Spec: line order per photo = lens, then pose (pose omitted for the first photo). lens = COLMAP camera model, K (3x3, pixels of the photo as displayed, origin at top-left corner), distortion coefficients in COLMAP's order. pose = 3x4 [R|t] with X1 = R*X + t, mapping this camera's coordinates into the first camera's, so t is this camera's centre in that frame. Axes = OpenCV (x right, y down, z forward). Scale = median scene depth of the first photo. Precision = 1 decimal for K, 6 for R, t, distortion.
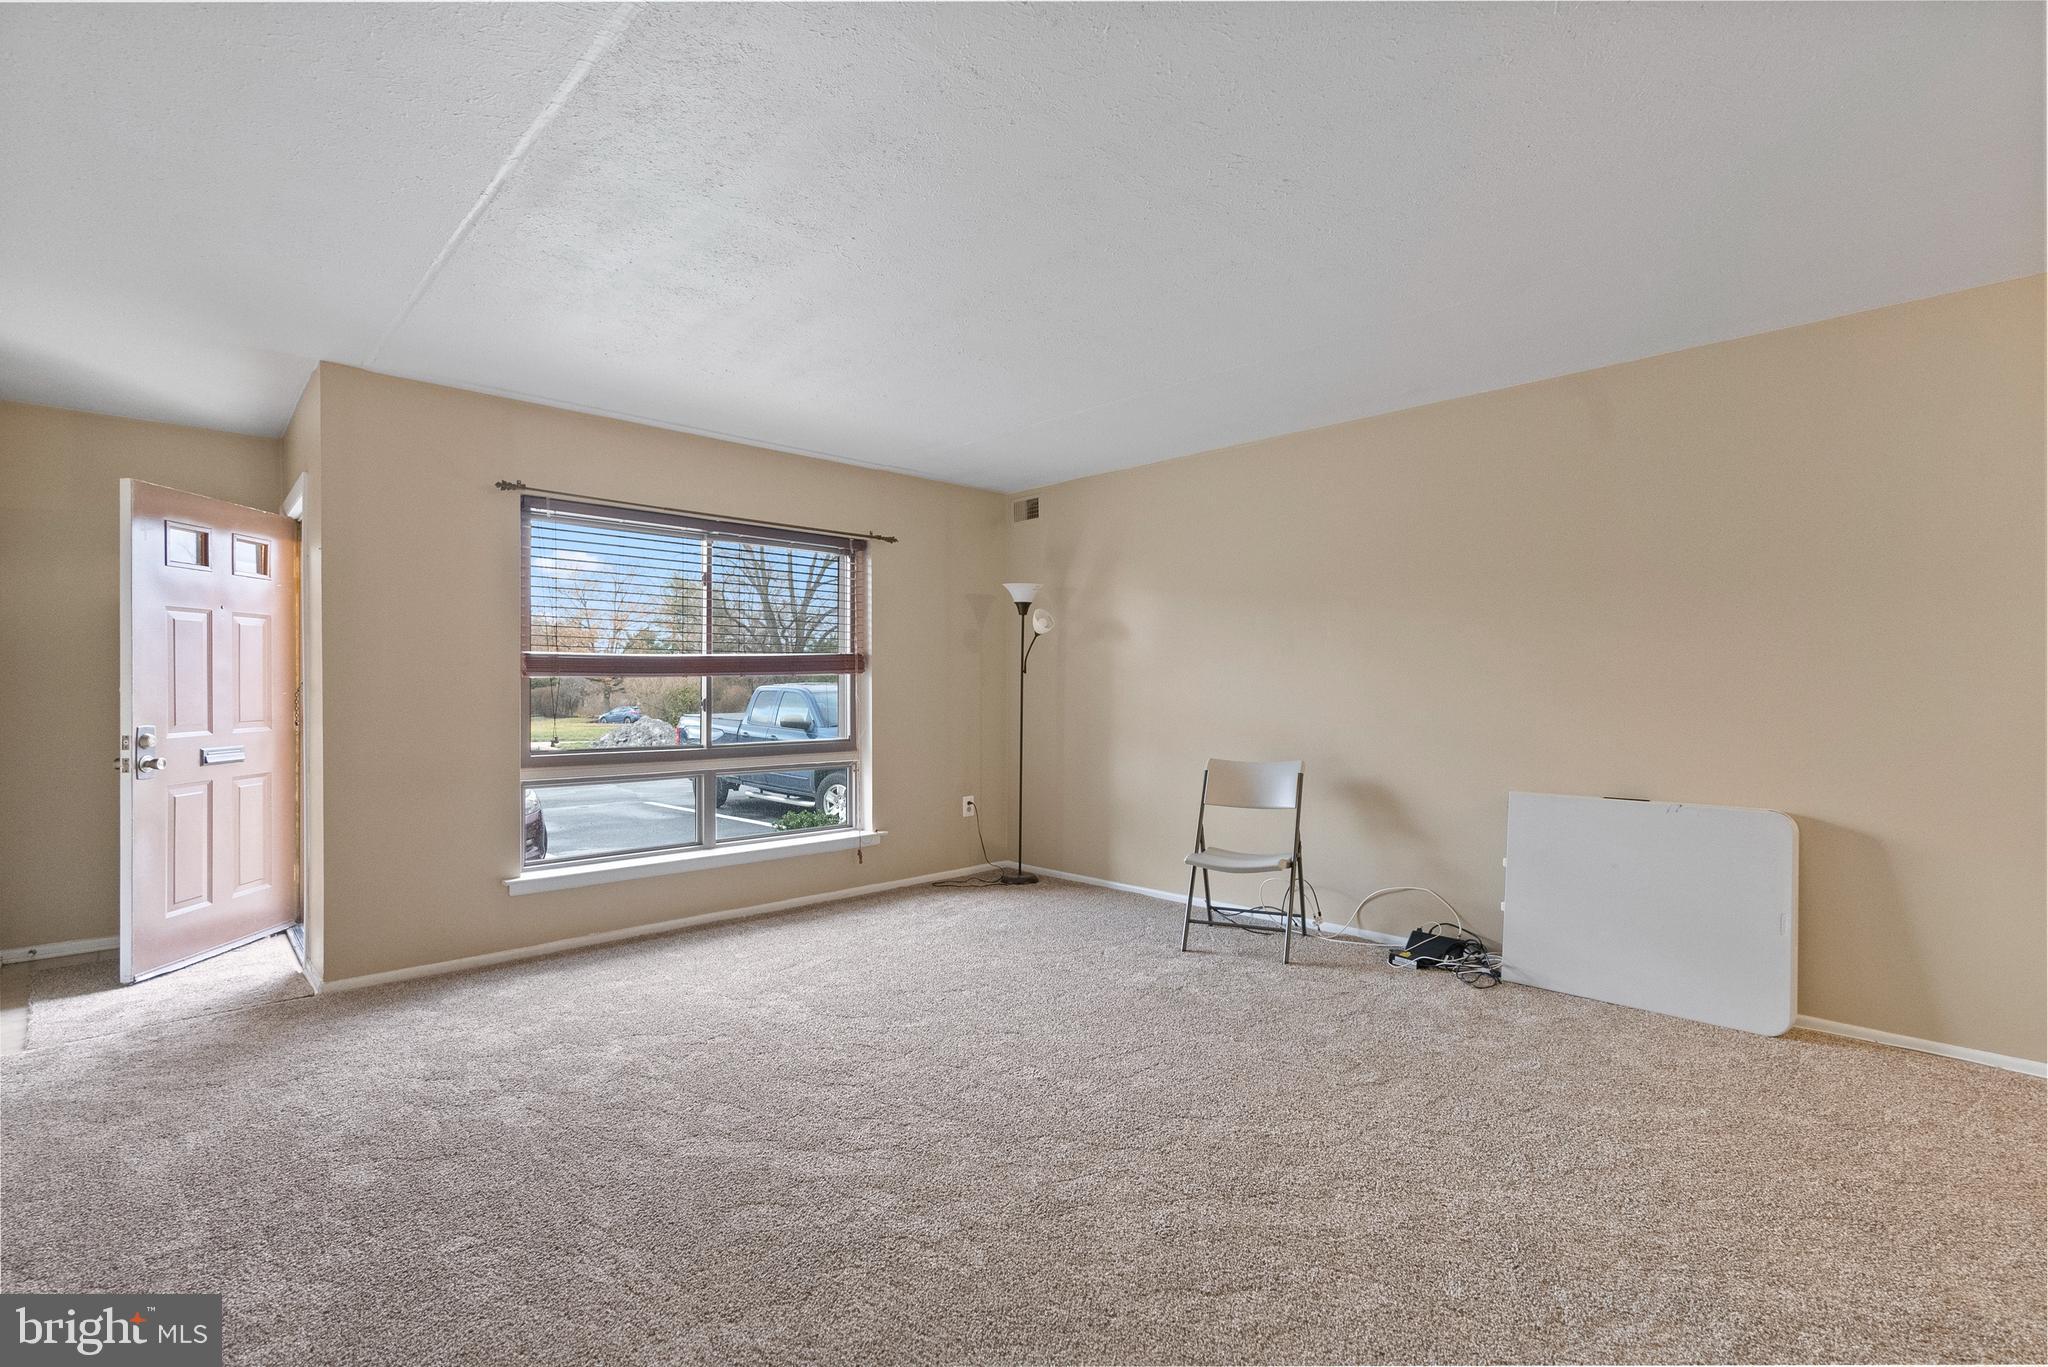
lens RADIAL K [[913.0, 0, 1036.2], [0, 913.0, 687.8], [0, 0, 1]] dist [-0.001191, 0.005004]
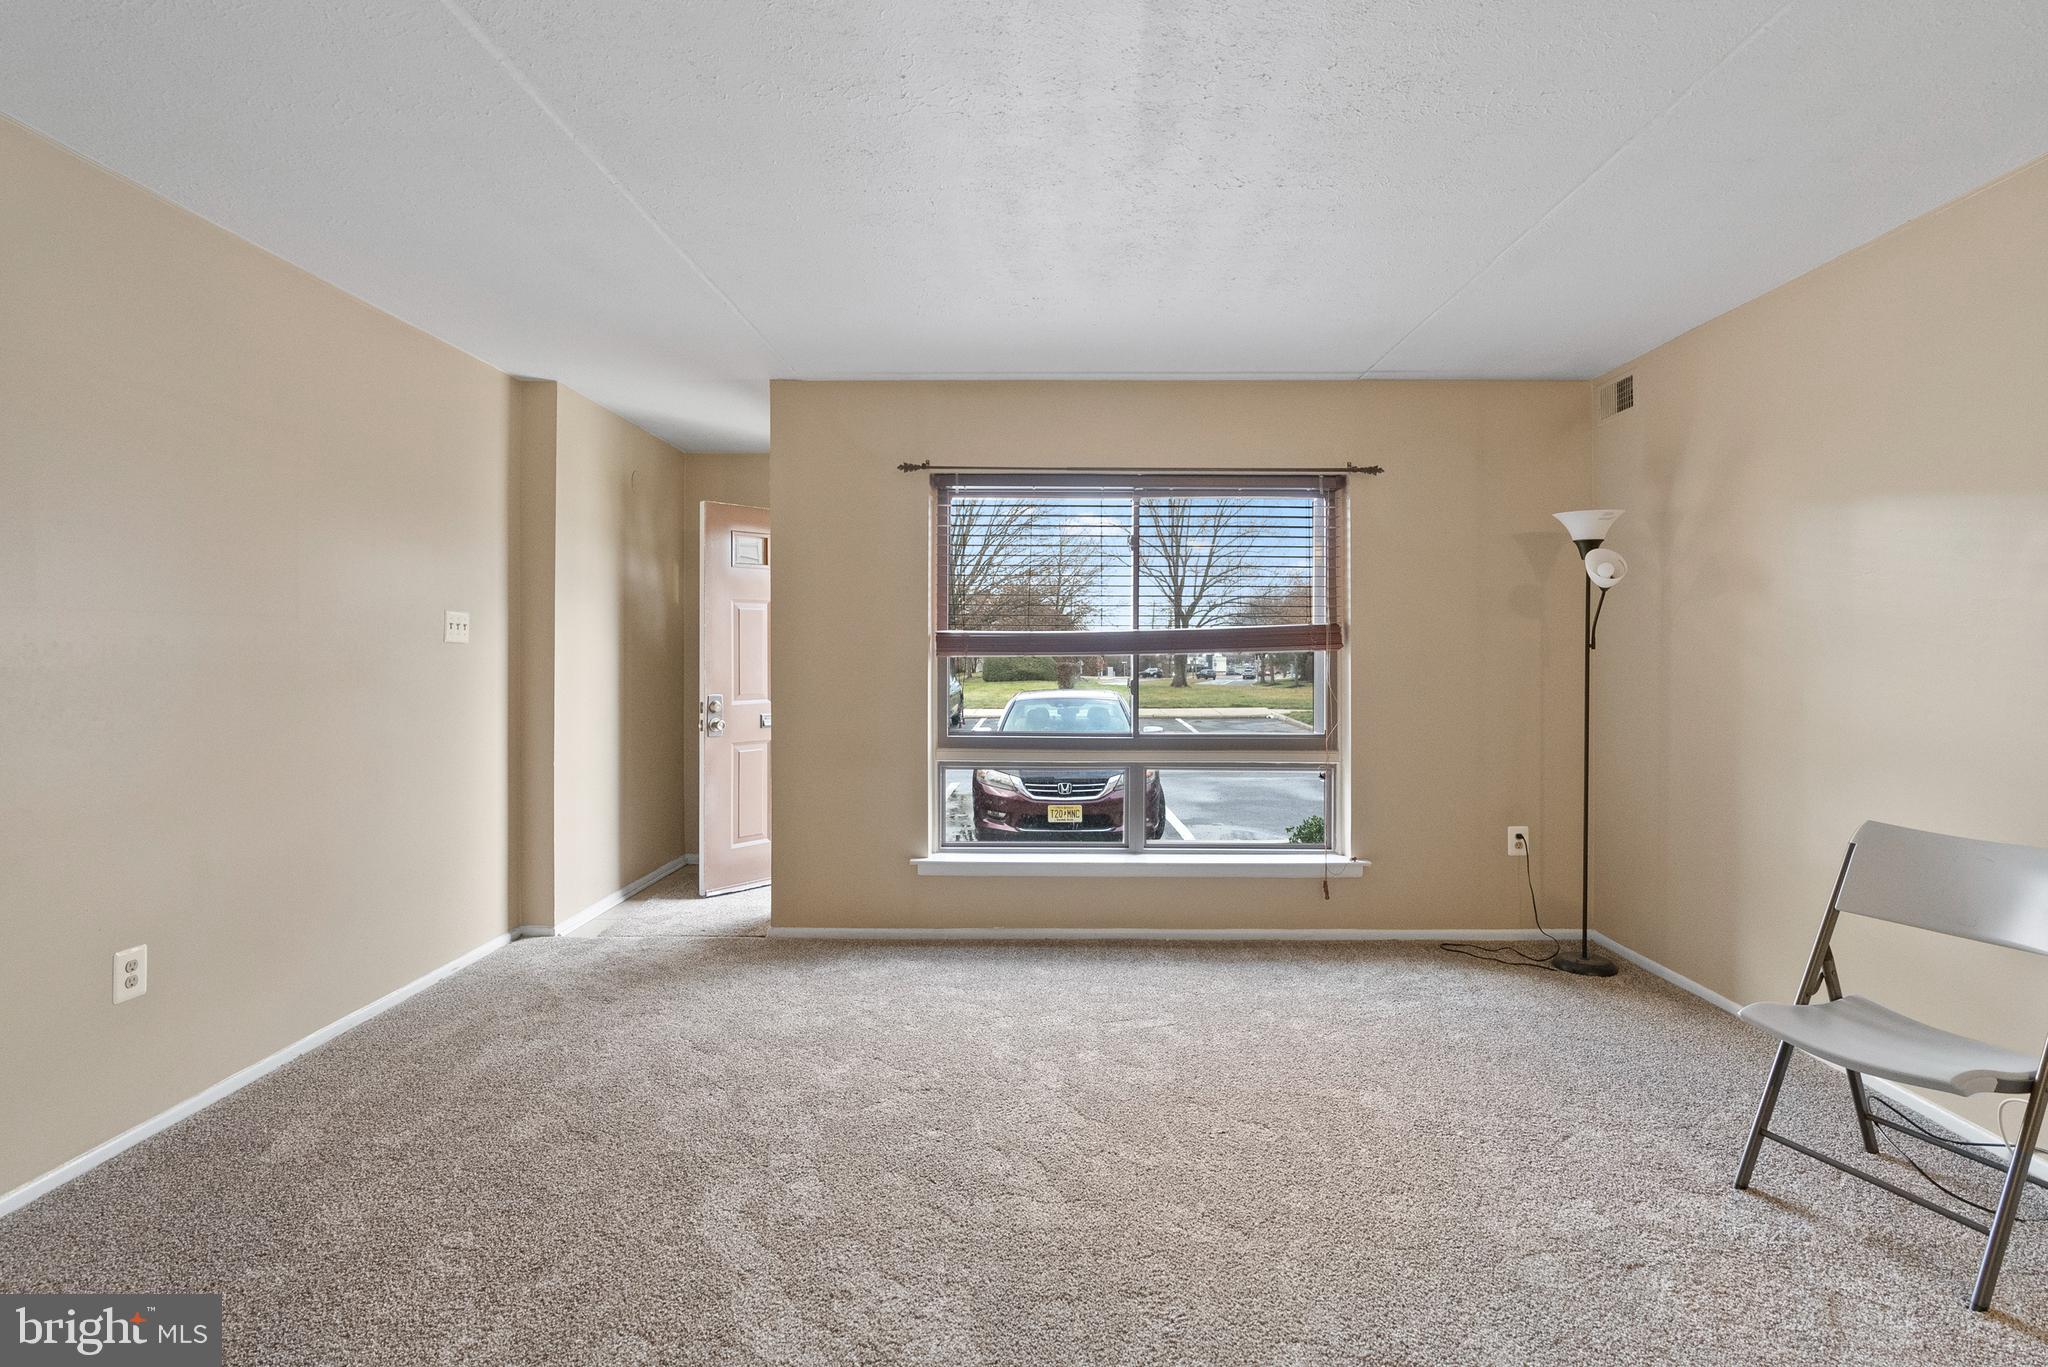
lens RADIAL K [[970.0, 0, 1052.9], [0, 970.0, 646.4], [0, 0, 1]] dist [-0.002288, 0.000037]
pose [[0.716016, -0.004175, -0.698071, 0.257681], [-0.003726, 0.999945, -0.009802, -0.012379], [0.698074, 0.009620, 0.715961, 0.316159]]
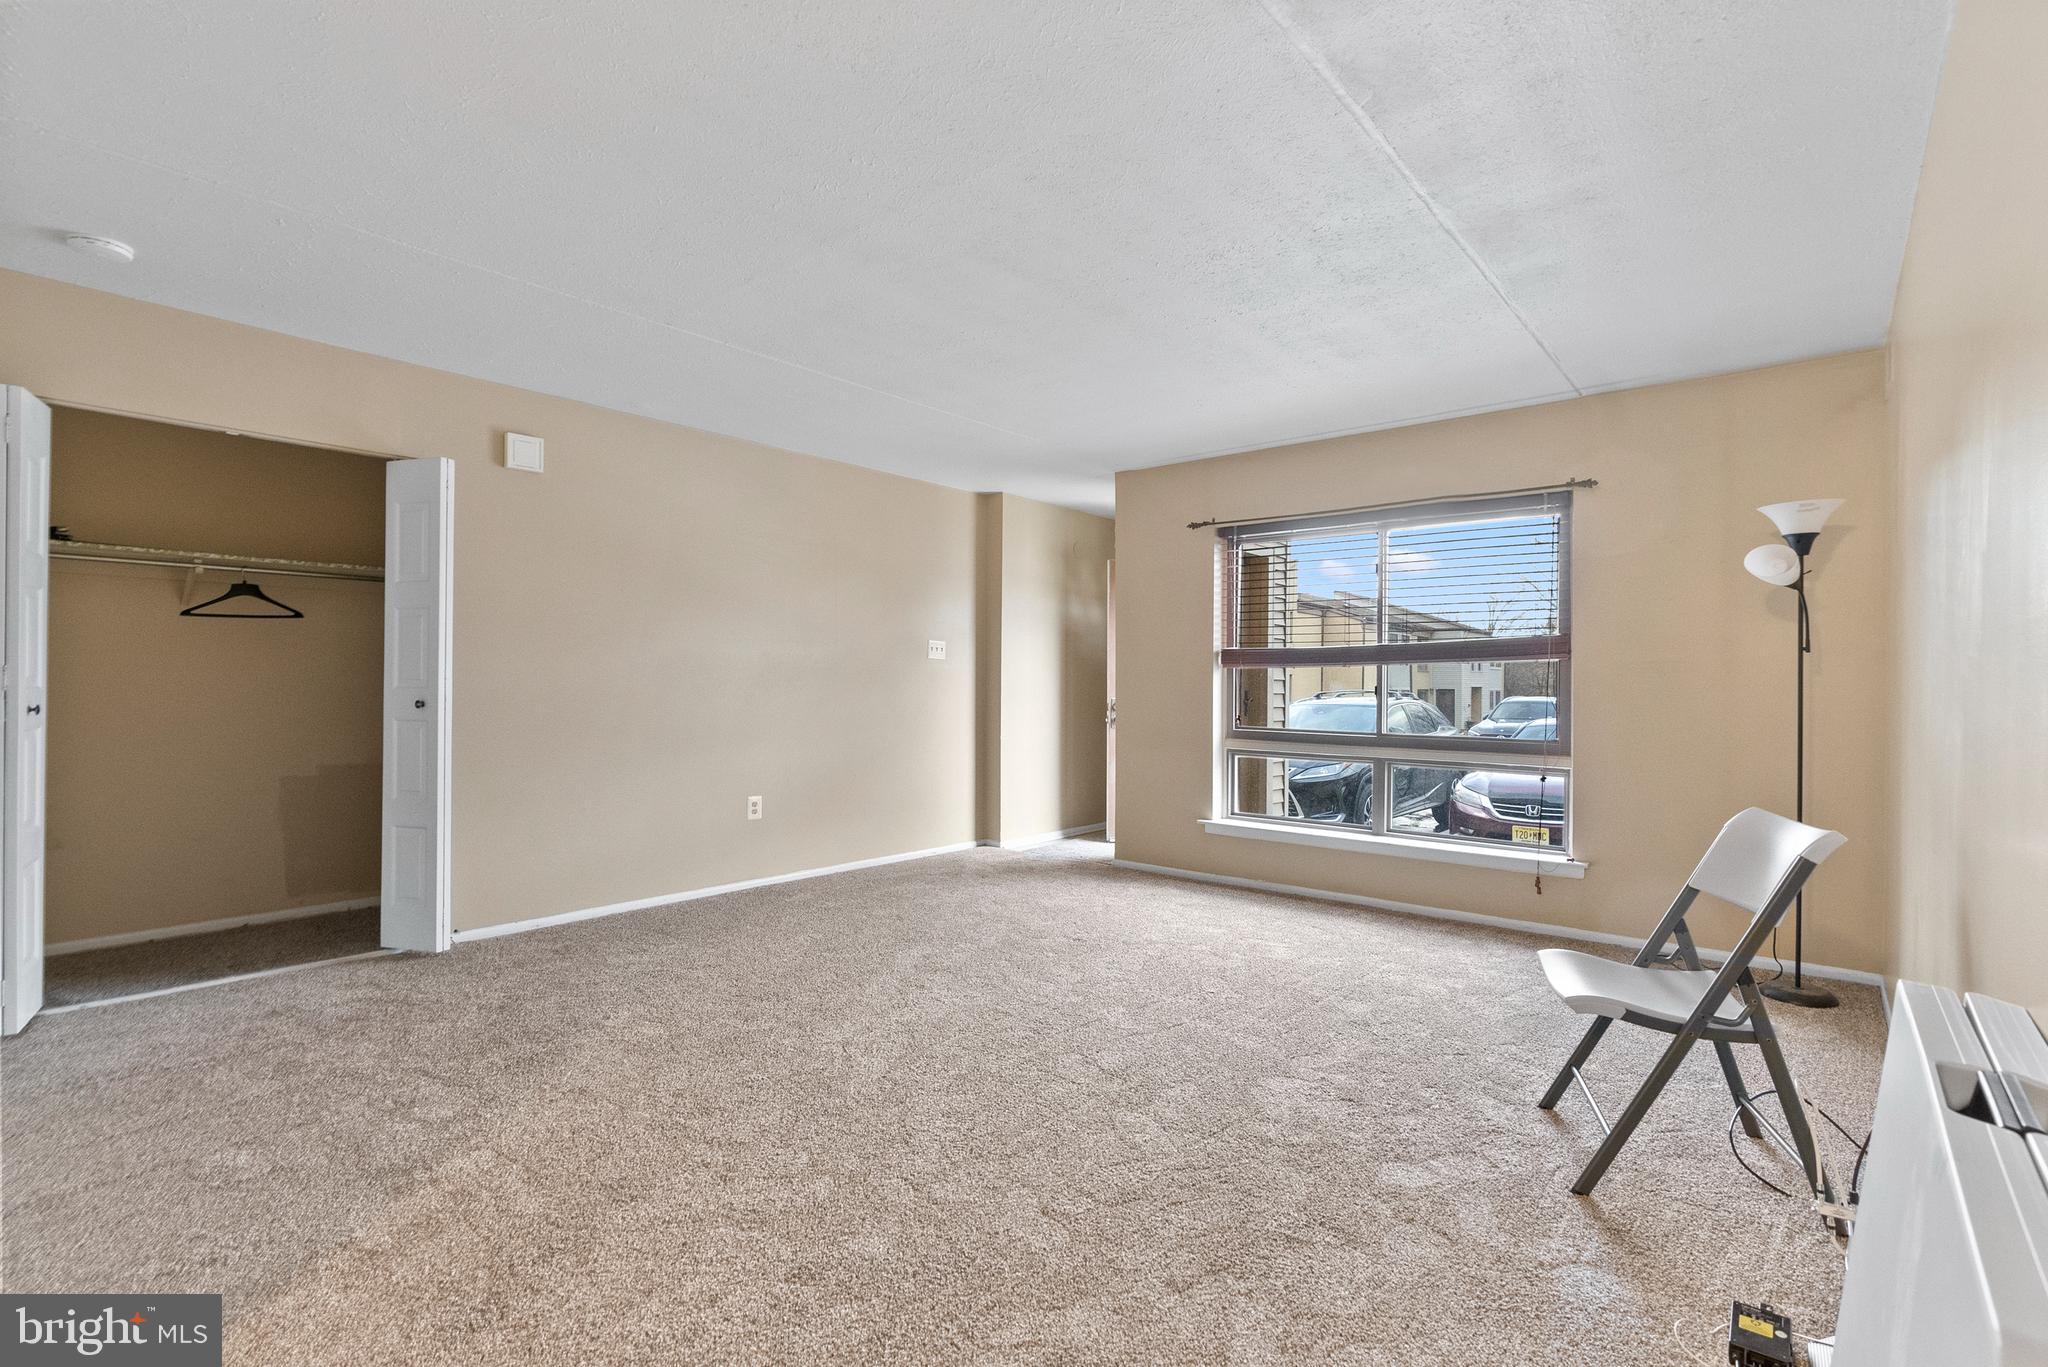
lens RADIAL K [[945.3, 0, 1076.4], [0, 945.3, 681.1], [0, 0, 1]] dist [-0.001432, 0.000100]
pose [[0.129694, -0.003271, -0.991549, 0.714839], [-0.012056, 0.999915, -0.004875, 0.015874], [0.991481, 0.012586, 0.129644, 0.592838]]
